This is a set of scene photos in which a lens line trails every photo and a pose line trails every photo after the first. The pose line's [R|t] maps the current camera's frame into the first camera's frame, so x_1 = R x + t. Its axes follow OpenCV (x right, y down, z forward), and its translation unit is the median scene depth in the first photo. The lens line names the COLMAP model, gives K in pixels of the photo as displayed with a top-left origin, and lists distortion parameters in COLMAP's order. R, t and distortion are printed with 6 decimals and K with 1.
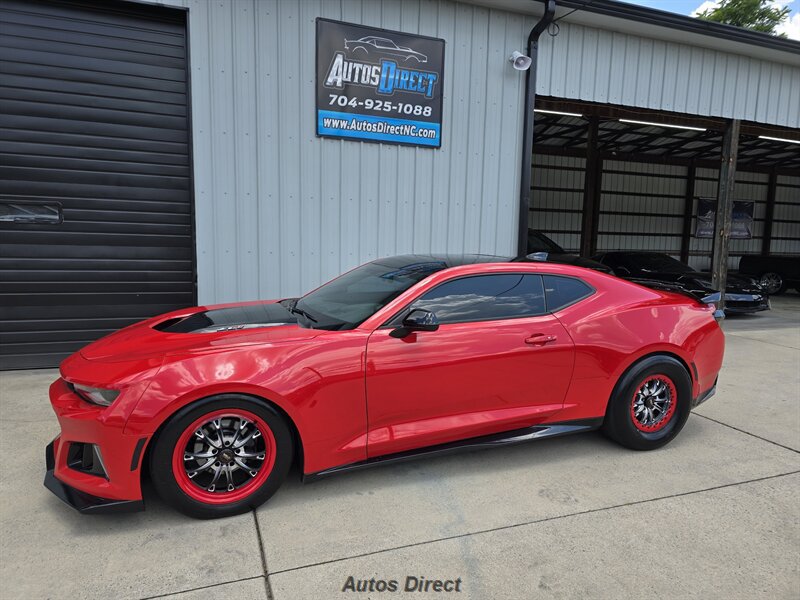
lens RADIAL K [[536.8, 0, 395.6], [0, 536.8, 305.0], [0, 0, 1]] dist [0.075799, -0.067882]
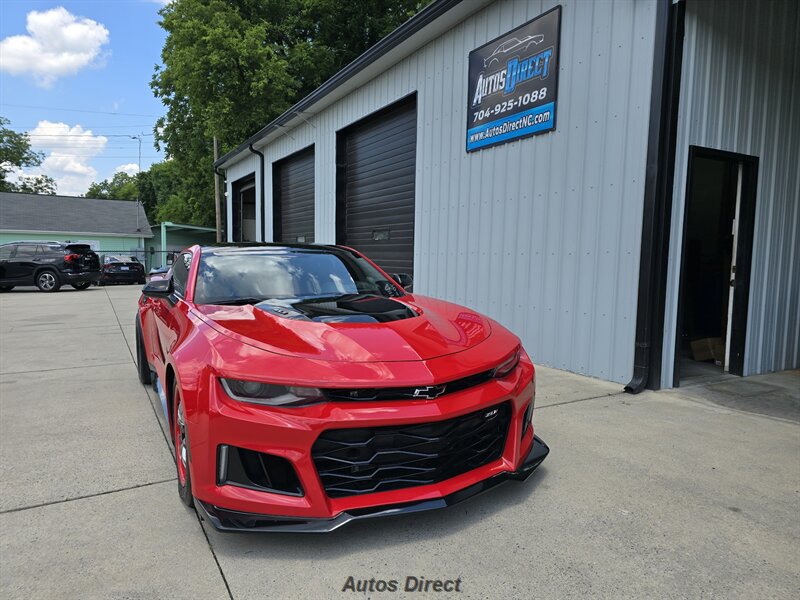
lens RADIAL K [[539.1, 0, 392.5], [0, 539.1, 299.4], [0, 0, 1]] dist [0.071736, -0.070402]
pose [[0.146930, 0.058574, -0.987411, 0.972672], [-0.125603, 0.991269, 0.040112, -0.025847], [0.981140, 0.118128, 0.153004, 0.685862]]
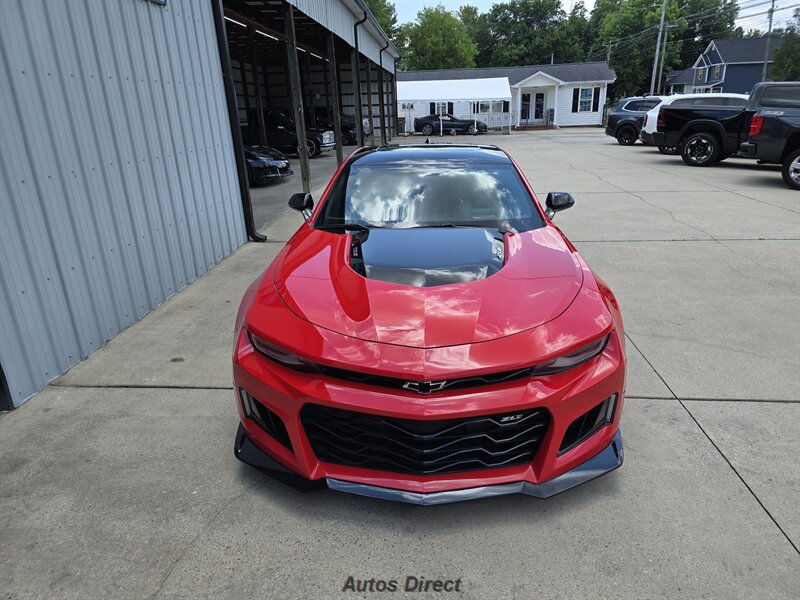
lens RADIAL K [[539.1, 0, 408.9], [0, 539.1, 285.4], [0, 0, 1]] dist [0.071736, -0.070402]
pose [[0.396403, -0.319160, 0.860814, -0.602286], [0.146128, 0.947609, 0.284049, -0.094283], [-0.906373, 0.013191, 0.422273, 0.396167]]
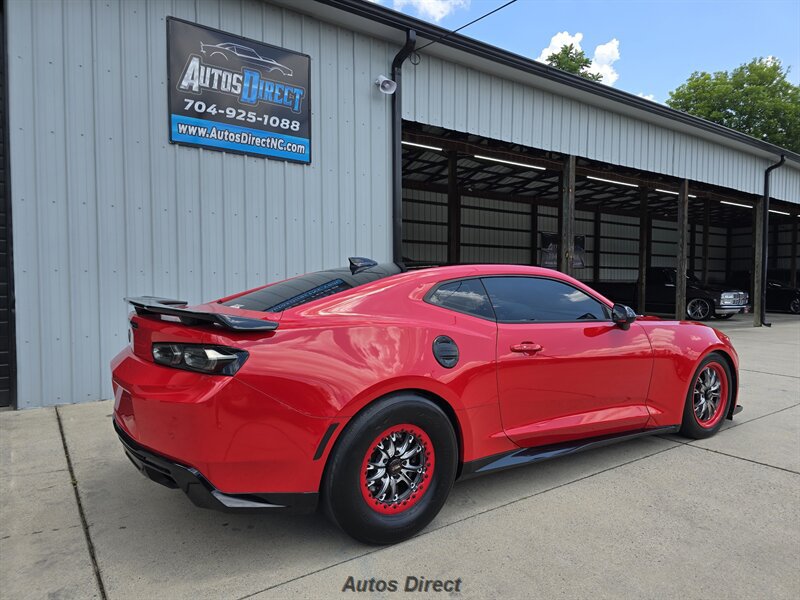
lens RADIAL K [[539.1, 0, 414.1], [0, 539.1, 303.9], [0, 0, 1]] dist [0.071736, -0.070402]
pose [[0.962113, -0.029979, 0.270999, -0.010026], [0.049783, 0.996544, -0.066500, 0.034608], [-0.268069, 0.077472, 0.960280, 0.039665]]
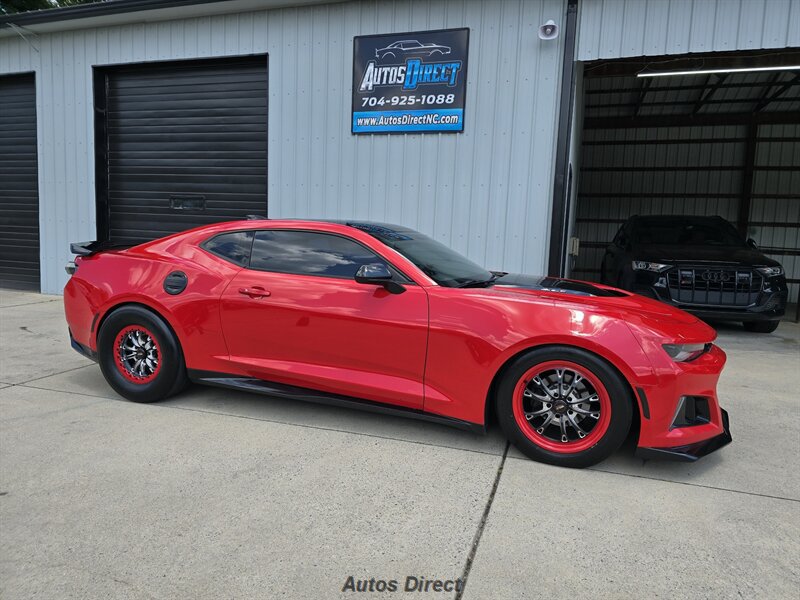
lens RADIAL K [[539.1, 0, 405.1], [0, 539.1, 296.0], [0, 0, 1]] dist [0.071736, -0.070402]
pose [[0.784496, 0.071730, -0.615971, 0.698848], [-0.093121, 0.995651, -0.002653, 0.038004], [0.613102, 0.059441, 0.787765, 0.139434]]
